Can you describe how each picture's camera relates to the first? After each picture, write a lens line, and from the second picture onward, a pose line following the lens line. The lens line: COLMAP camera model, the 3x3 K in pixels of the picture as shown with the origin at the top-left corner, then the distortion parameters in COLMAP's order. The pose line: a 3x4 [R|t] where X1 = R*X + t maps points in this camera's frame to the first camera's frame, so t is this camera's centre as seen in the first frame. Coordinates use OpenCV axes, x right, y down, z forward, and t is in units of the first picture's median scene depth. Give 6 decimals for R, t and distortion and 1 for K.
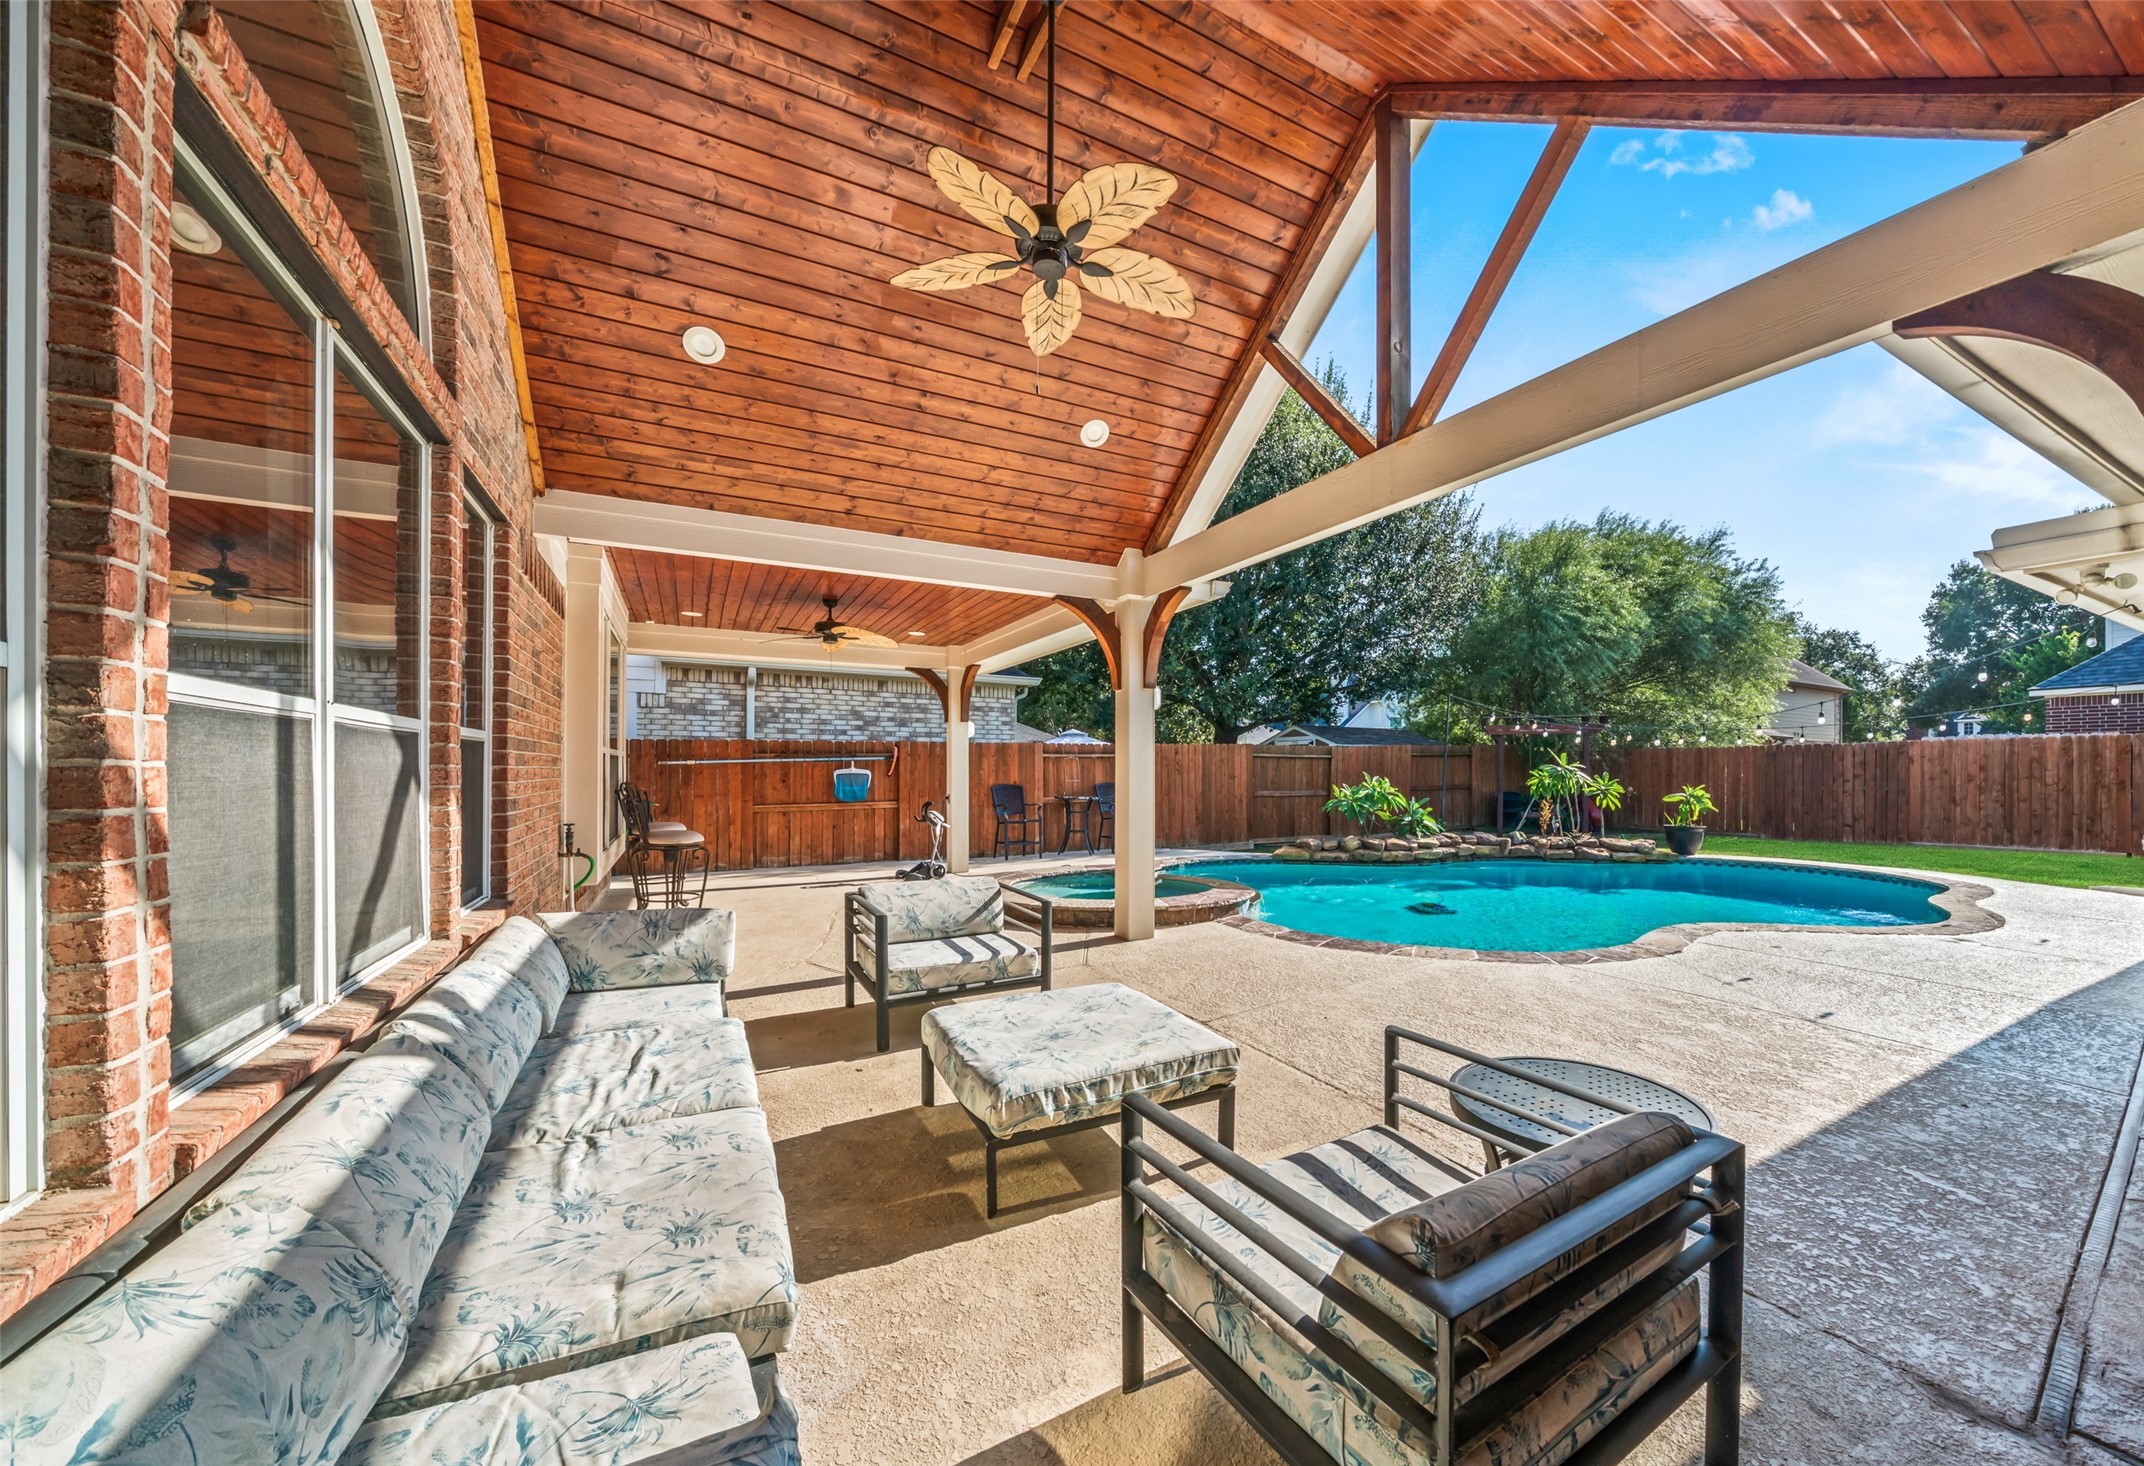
lens RADIAL K [[811.2, 0, 1128.9], [0, 811.2, 778.3], [0, 0, 1]] dist [-0.010584, 0.000799]
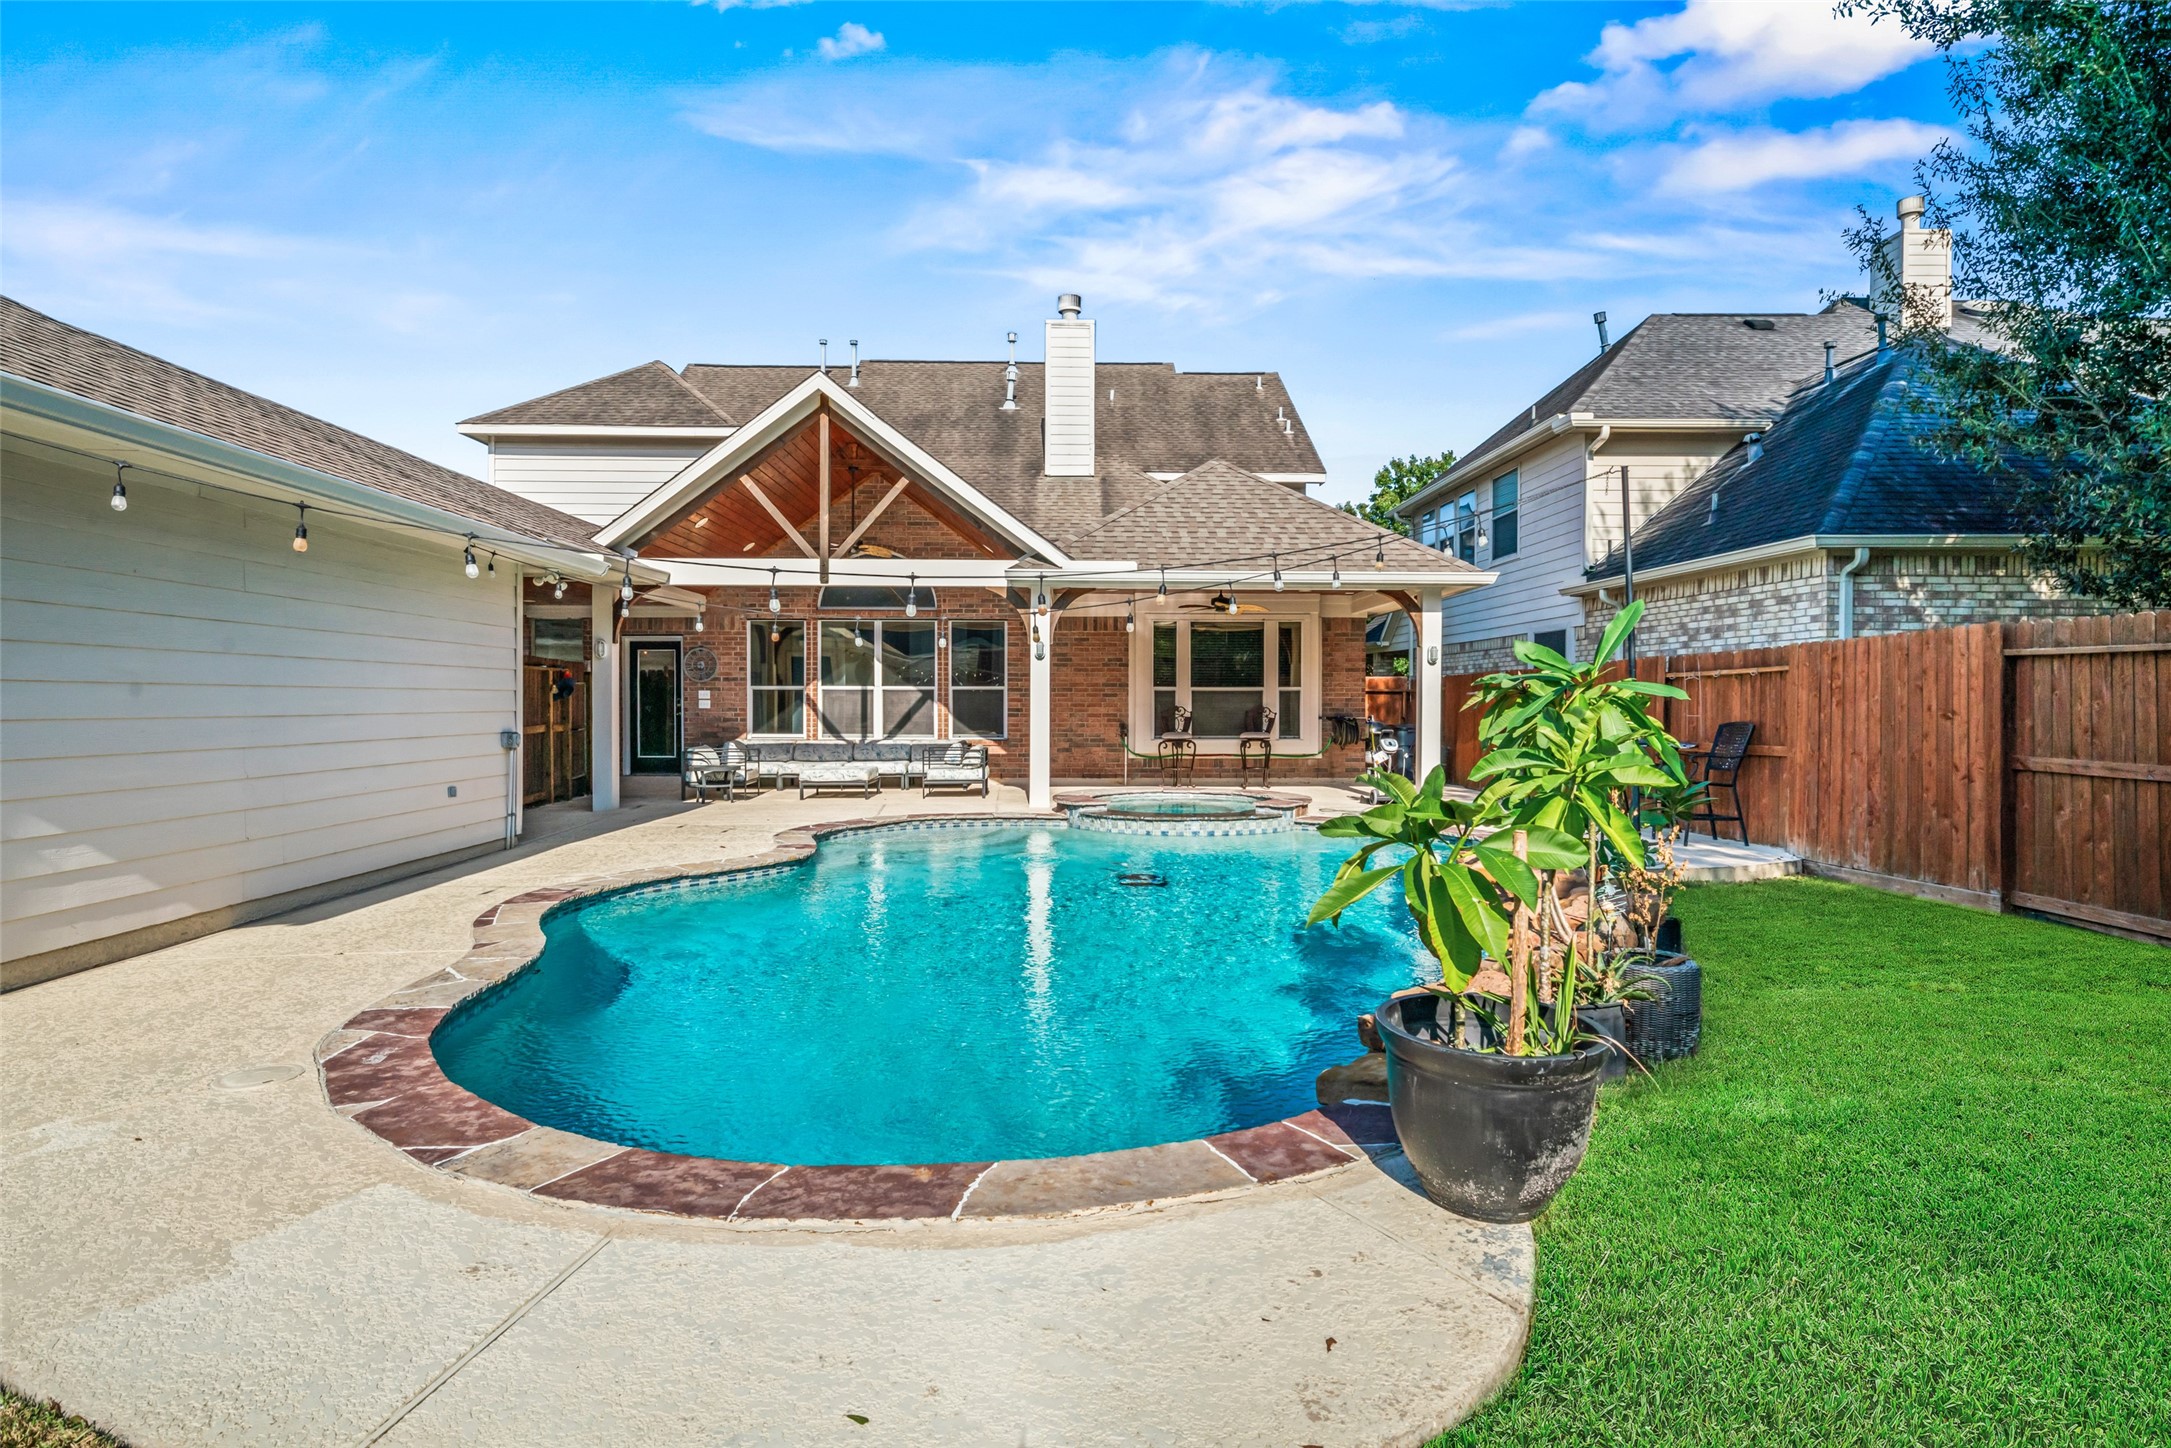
lens RADIAL K [[1134.0, 0, 1085.6], [0, 1134.0, 713.3], [0, 0, 1]] dist [-0.000407, -0.000051]
pose [[-0.456747, 0.008349, -0.889557, 0.894981], [-0.001514, 0.999947, 0.010162, -0.007892], [0.889595, 0.005988, -0.456710, 0.995128]]
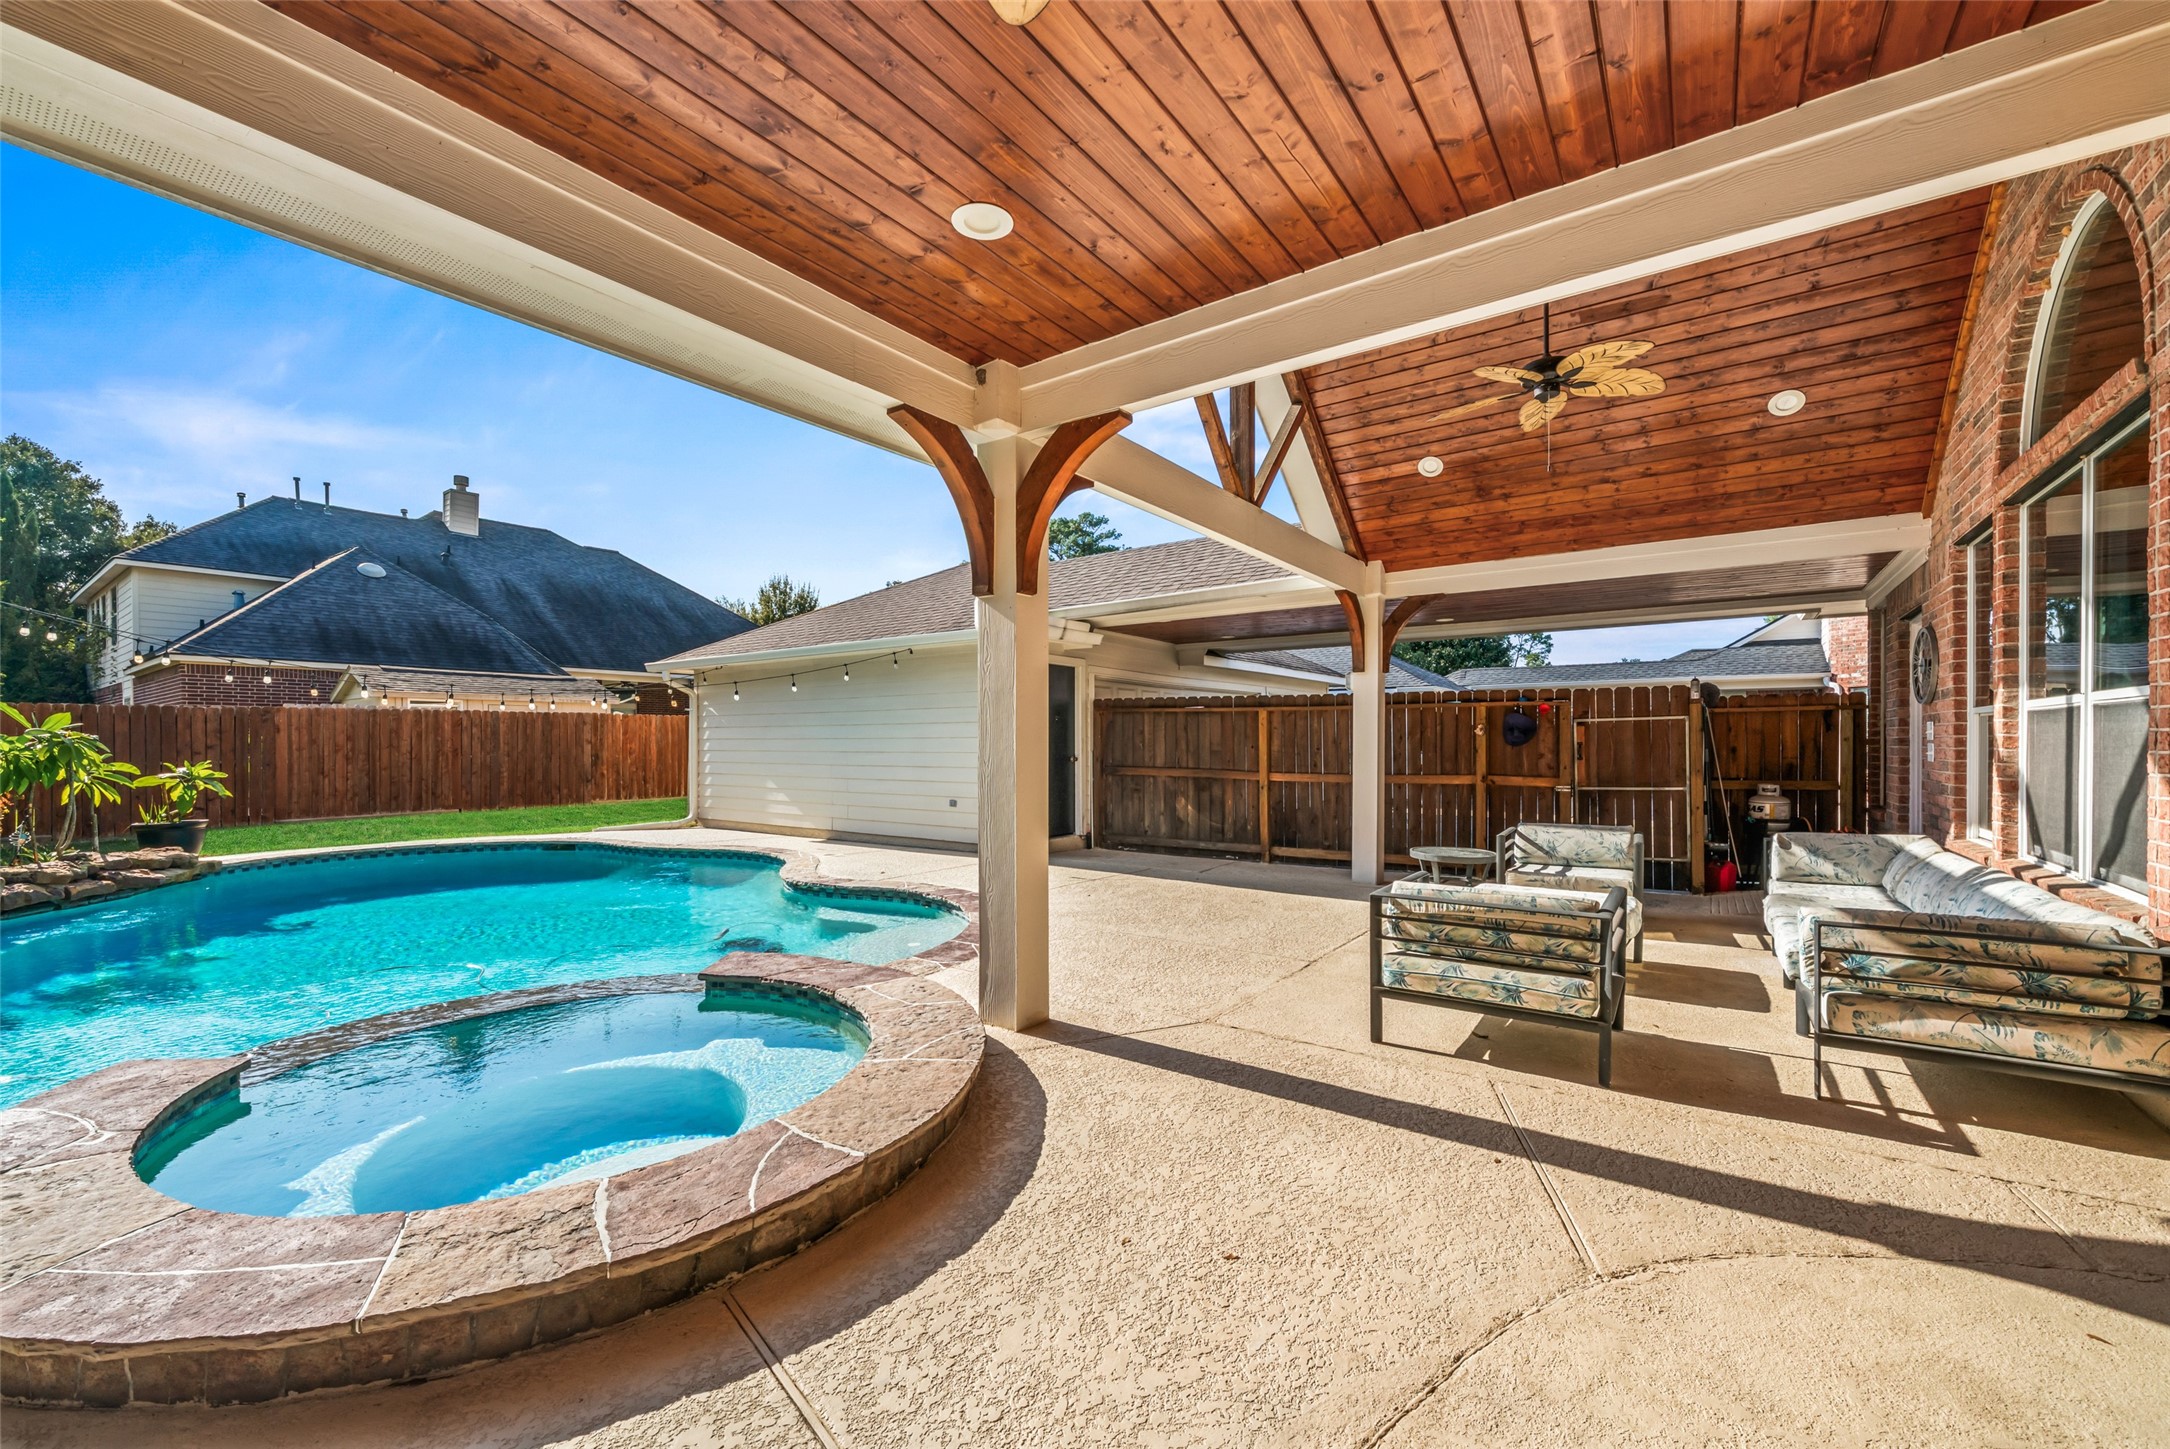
lens RADIAL K [[880.5, 0, 1084.8], [0, 880.5, 737.6], [0, 0, 1]] dist [-0.007878, 0.000343]
pose [[-0.423689, 0.005958, 0.905788, -0.291235], [0.009323, 0.999954, -0.002217, -0.002428], [-0.905760, 0.007505, -0.423725, 0.611584]]
